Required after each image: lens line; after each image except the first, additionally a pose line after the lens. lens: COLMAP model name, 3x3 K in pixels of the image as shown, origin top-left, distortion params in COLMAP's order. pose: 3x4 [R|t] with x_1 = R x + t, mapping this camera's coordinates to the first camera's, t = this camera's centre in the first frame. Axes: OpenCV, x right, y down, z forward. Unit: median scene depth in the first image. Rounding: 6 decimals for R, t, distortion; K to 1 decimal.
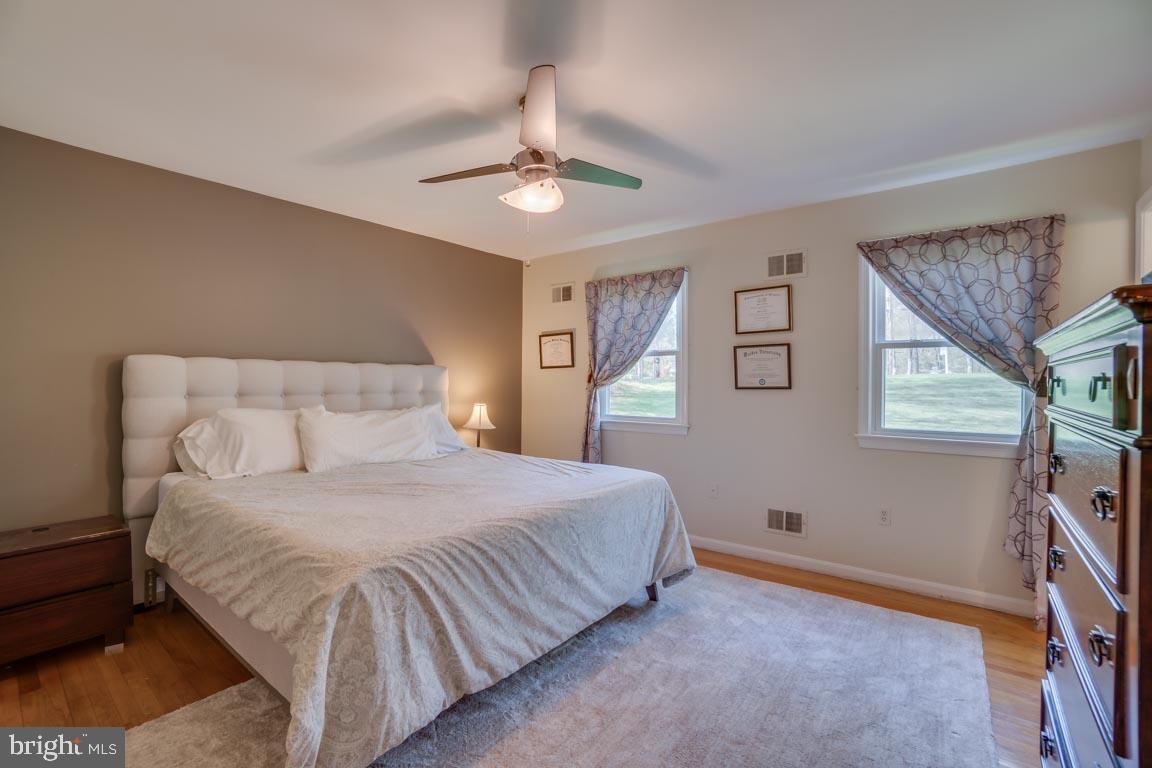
lens RADIAL K [[494.8, 0, 573.1], [0, 494.8, 382.0], [0, 0, 1]] dist [-0.025970, 0.002000]
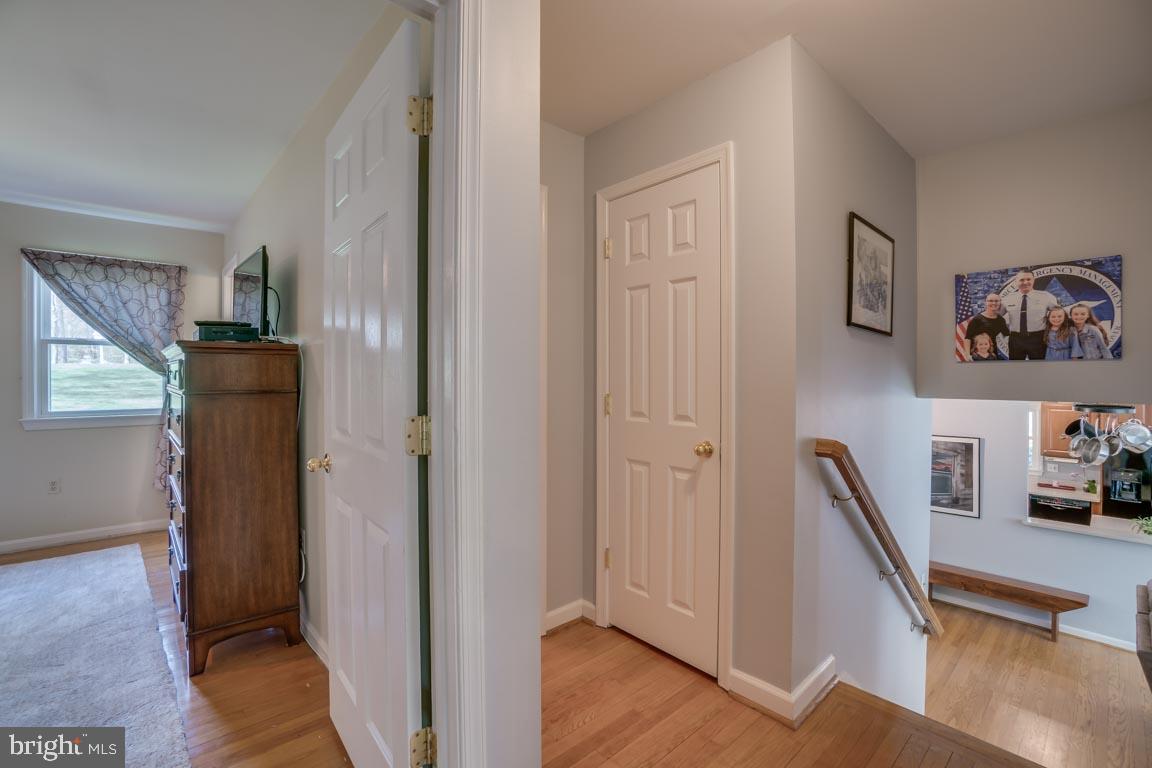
lens RADIAL K [[522.5, 0, 583.4], [0, 522.5, 369.0], [0, 0, 1]] dist [-0.035896, 0.007653]
pose [[0.156853, -0.004030, 0.987614, -0.381188], [0.009773, 0.999949, 0.002528, -0.000689], [-0.987574, 0.009256, 0.156885, -0.471452]]
